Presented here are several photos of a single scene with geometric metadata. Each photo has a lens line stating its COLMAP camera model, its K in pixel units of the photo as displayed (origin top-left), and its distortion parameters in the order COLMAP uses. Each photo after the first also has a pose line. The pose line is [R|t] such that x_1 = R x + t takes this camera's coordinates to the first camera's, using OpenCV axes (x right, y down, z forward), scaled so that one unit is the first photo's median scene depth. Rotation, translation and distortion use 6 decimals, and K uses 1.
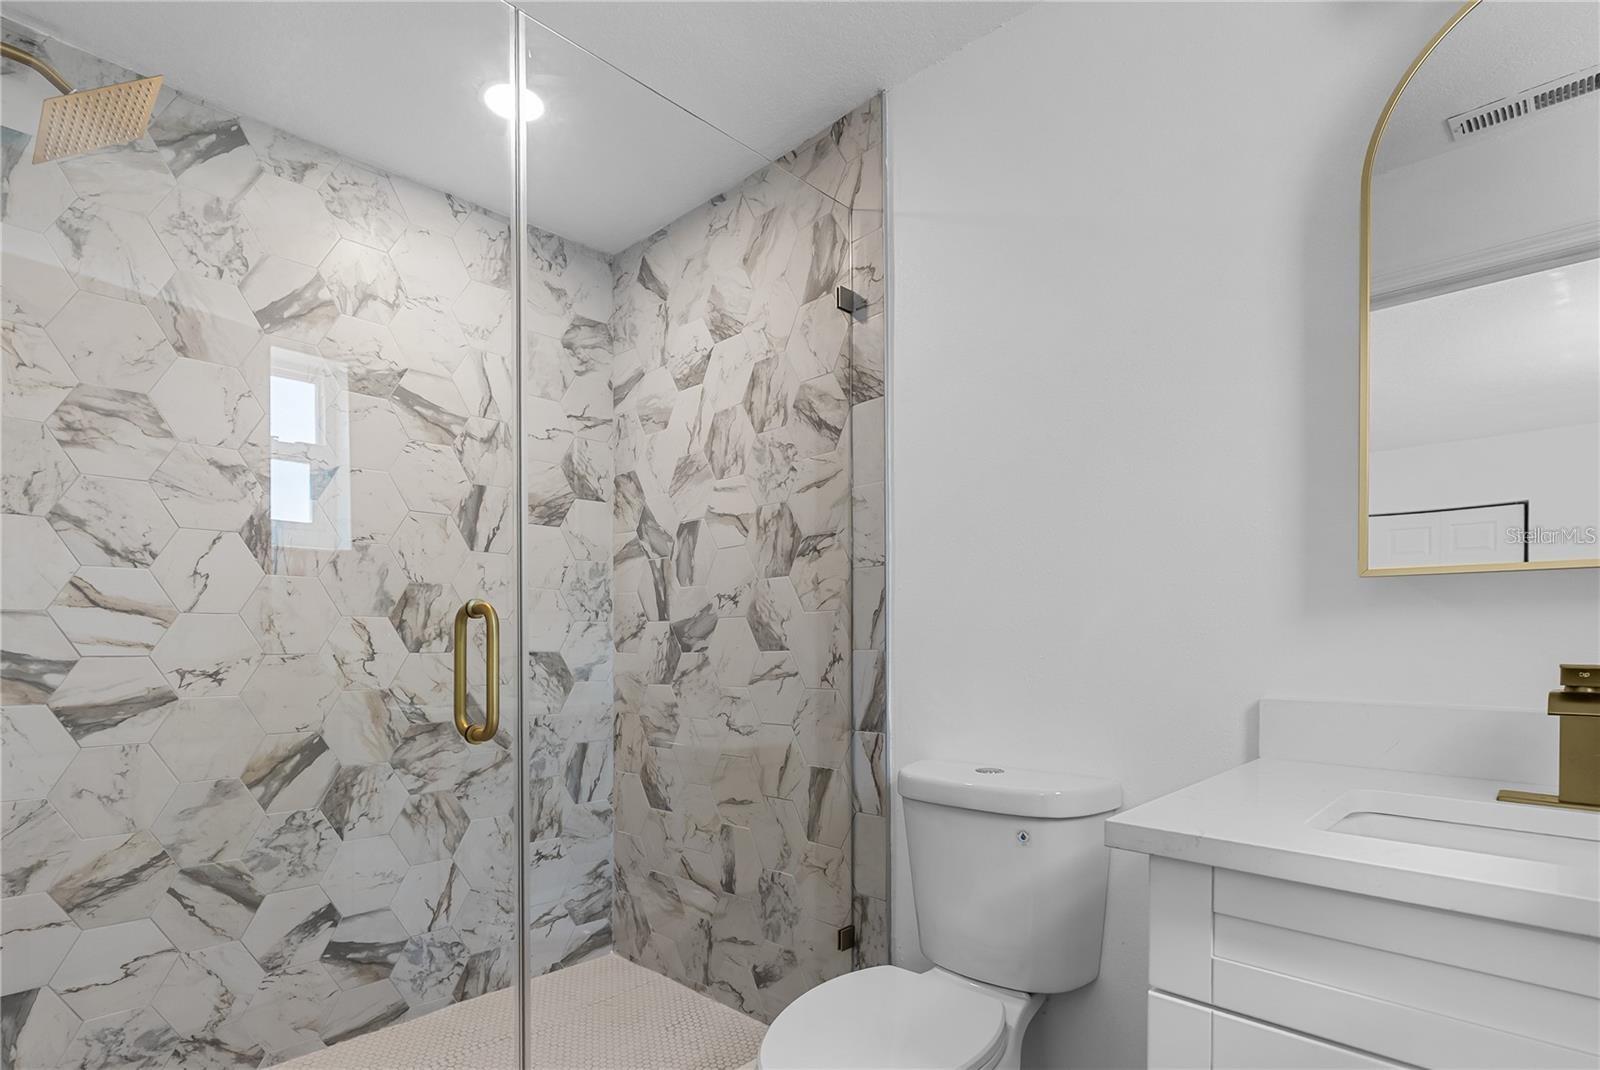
lens RADIAL K [[795.5, 0, 797.3], [0, 795.5, 638.9], [0, 0, 1]] dist [0.002047, 0.000589]
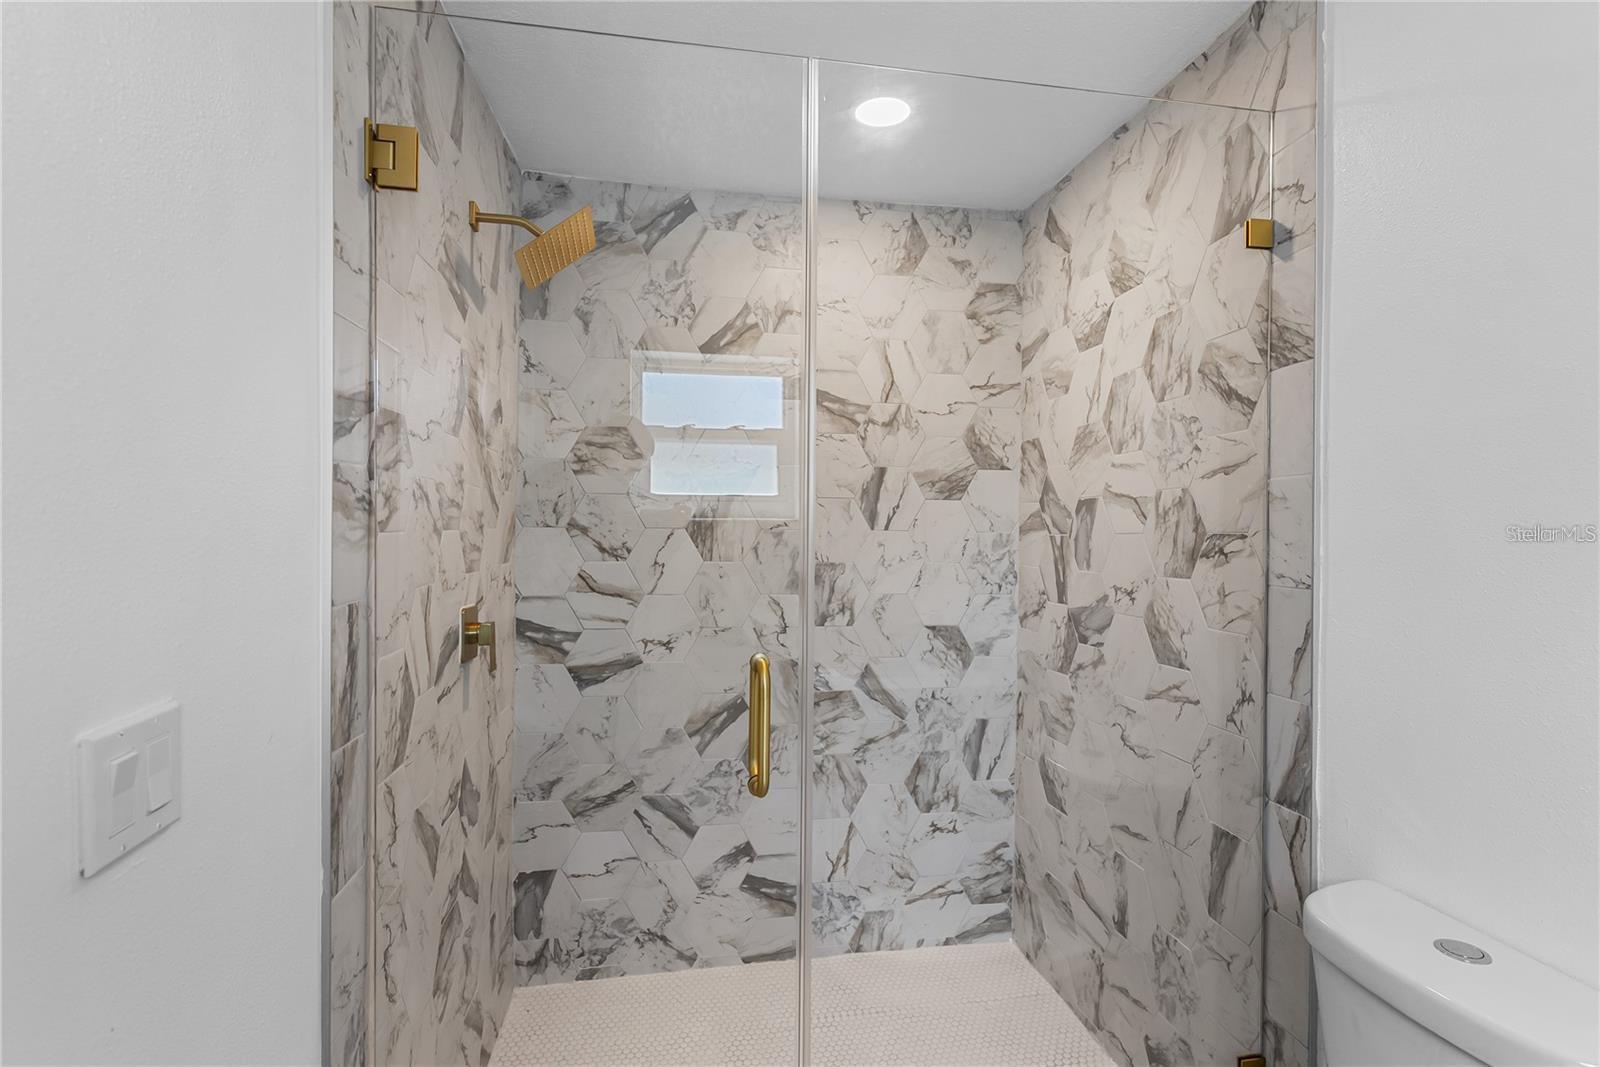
lens RADIAL K [[765.0, 0, 800.0], [0, 765.0, 533.5], [0, 0, 1]] dist [0.001053, 0.000927]
pose [[0.809248, 0.014663, -0.587284, 0.126080], [-0.017149, 0.999852, 0.001333, -0.121618], [0.587216, 0.008992, 0.809380, 0.138385]]
